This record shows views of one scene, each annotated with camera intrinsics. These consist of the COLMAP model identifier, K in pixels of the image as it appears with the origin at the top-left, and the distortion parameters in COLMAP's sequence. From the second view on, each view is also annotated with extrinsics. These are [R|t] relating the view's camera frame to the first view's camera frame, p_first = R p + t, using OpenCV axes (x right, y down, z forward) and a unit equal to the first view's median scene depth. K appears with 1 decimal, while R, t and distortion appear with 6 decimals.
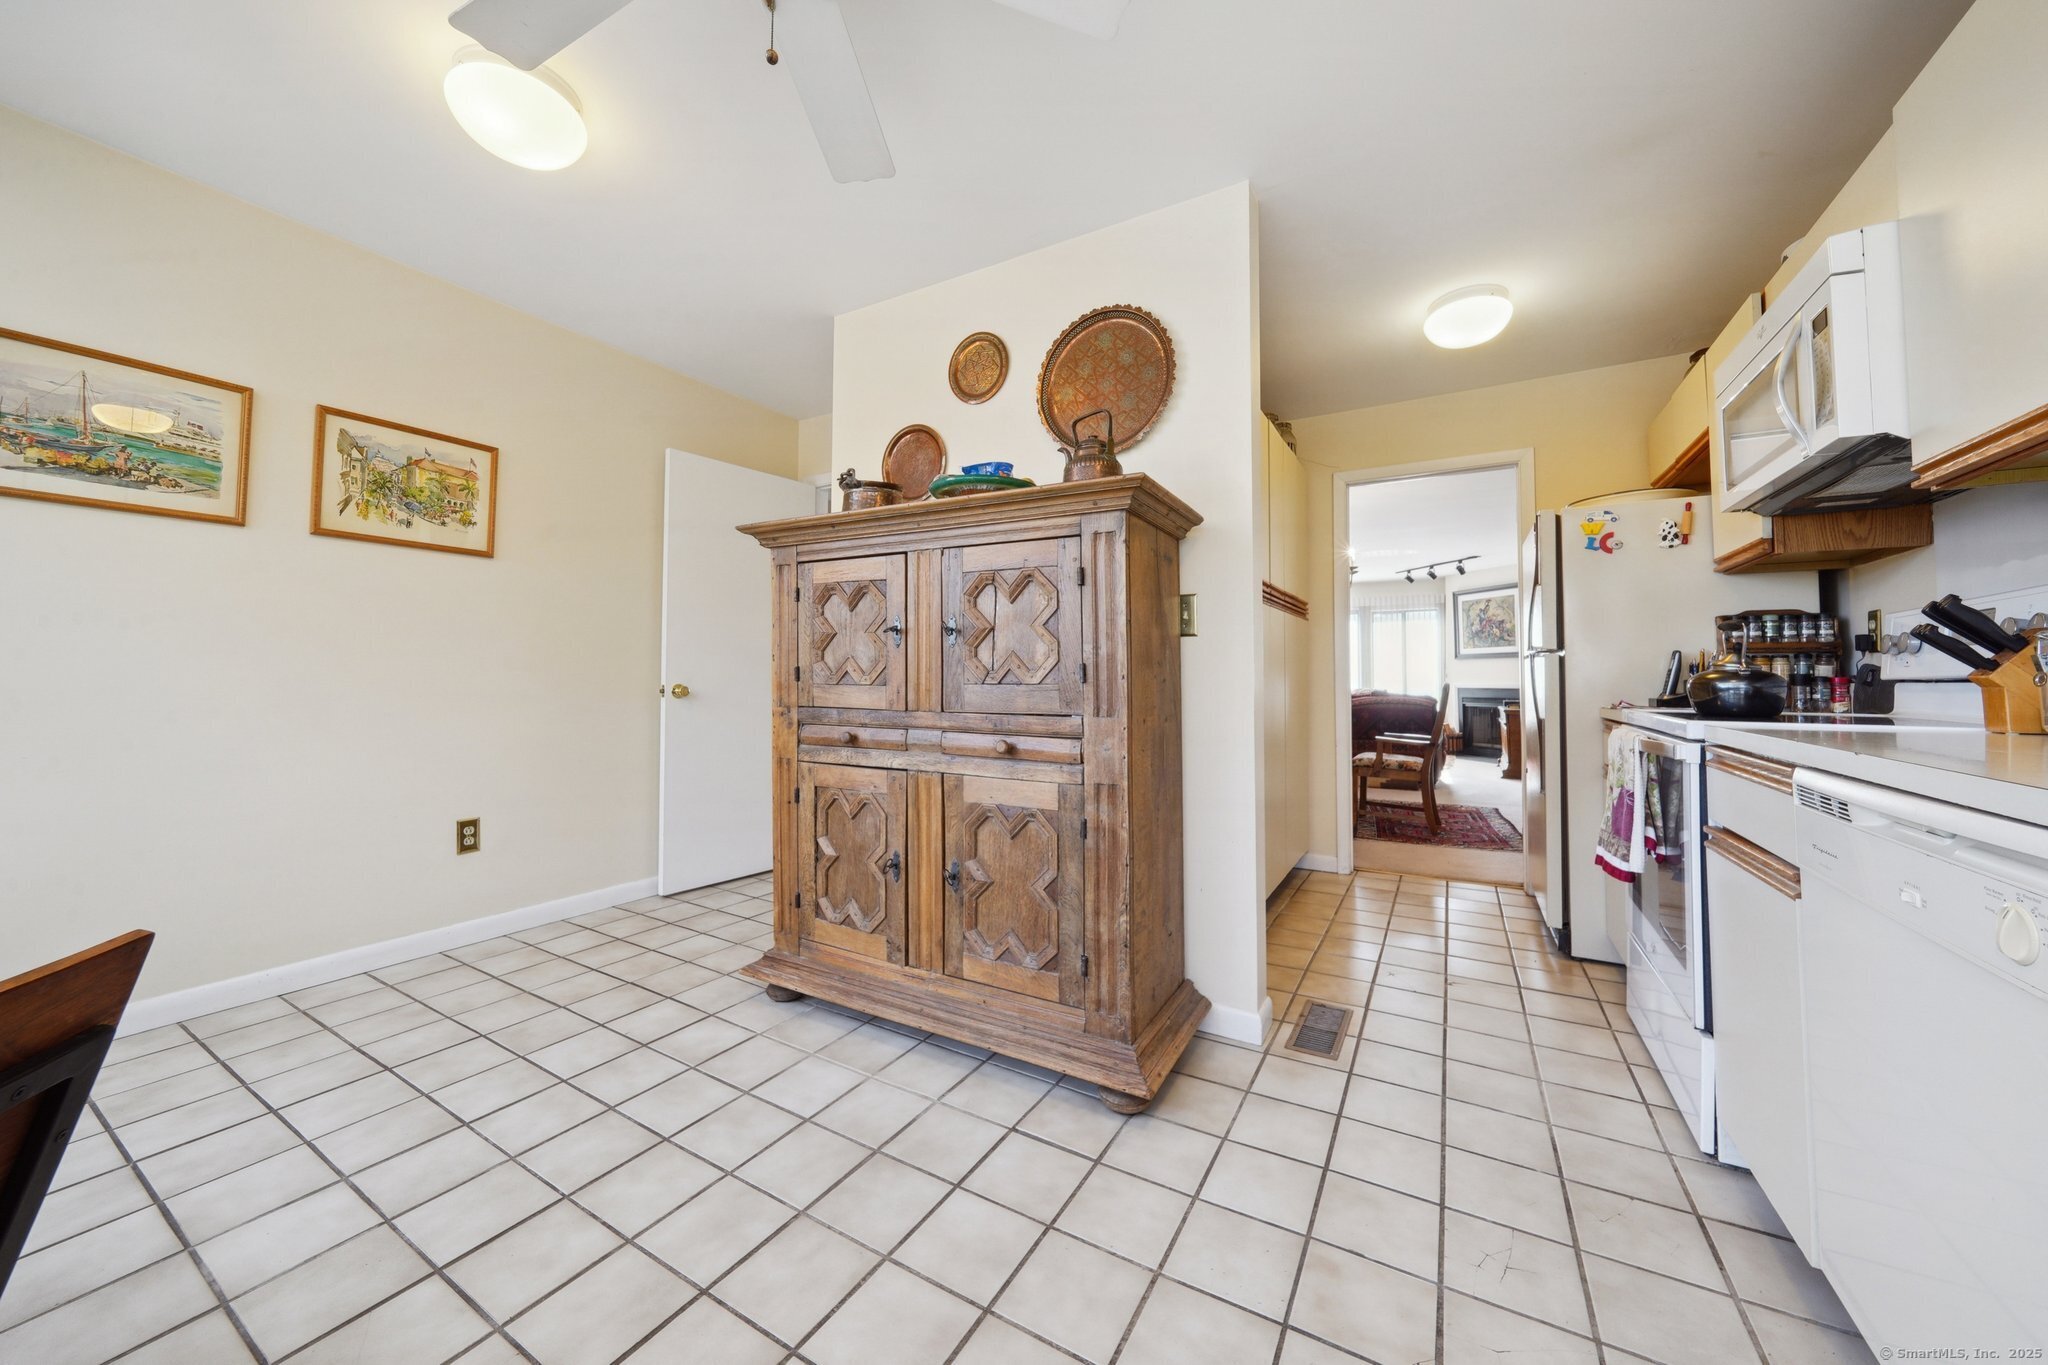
lens RADIAL K [[714.5, 0, 1041.6], [0, 714.5, 648.8], [0, 0, 1]] dist [0.001035, 0.000003]
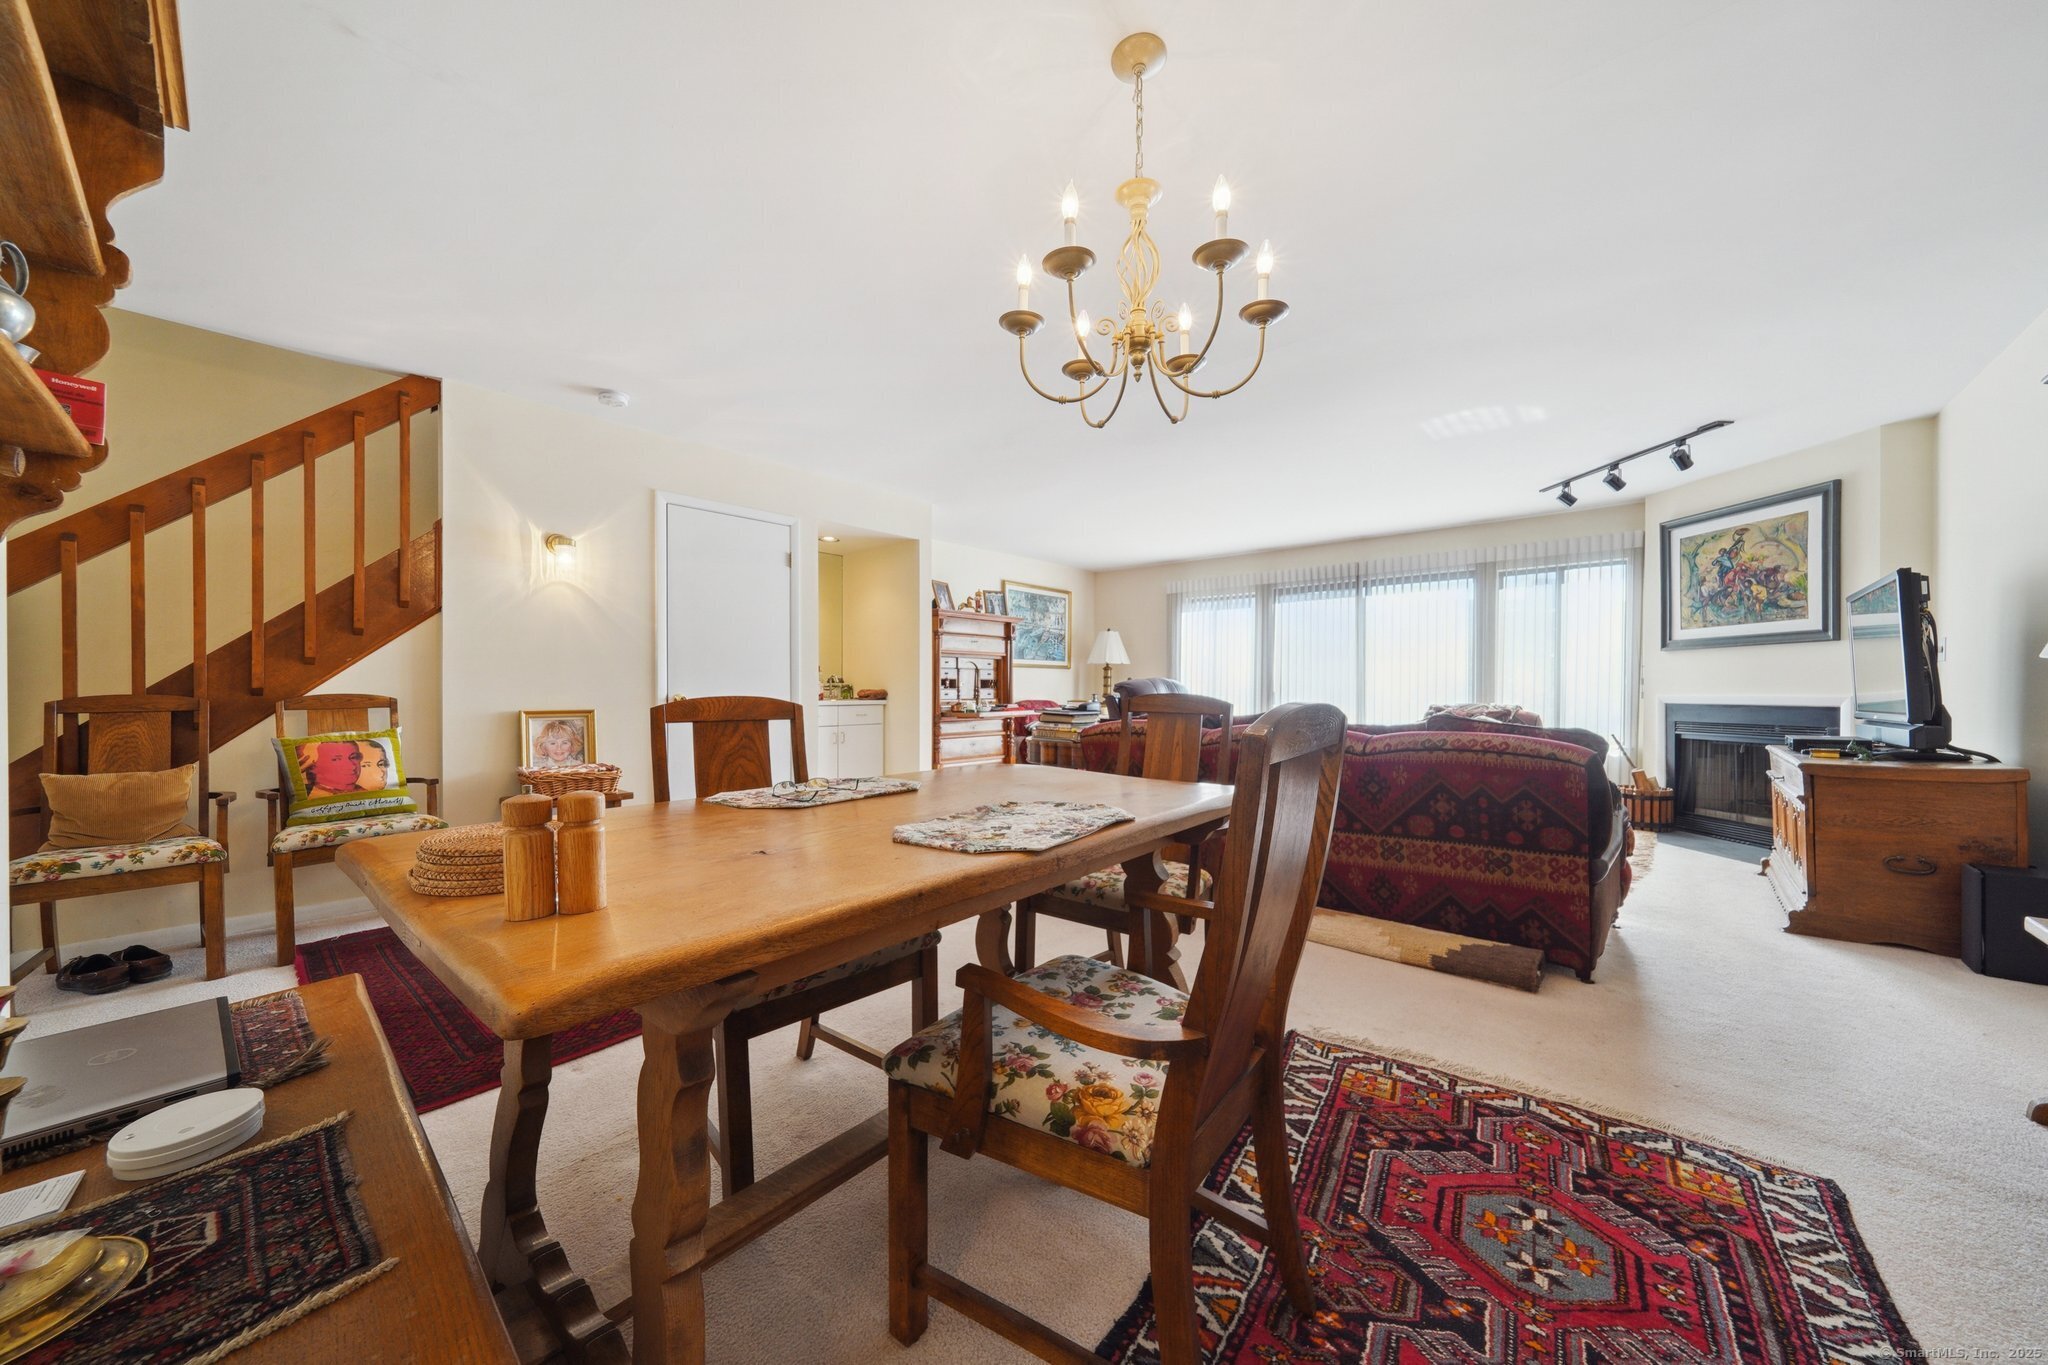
lens RADIAL K [[714.5, 0, 1029.2], [0, 714.5, 694.6], [0, 0, 1]] dist [0.001035, 0.000003]
pose [[0.979982, -0.001278, -0.199081, 0.231577], [0.010869, 0.998832, 0.047088, 0.018228], [0.198788, -0.048310, 0.978851, 0.398190]]
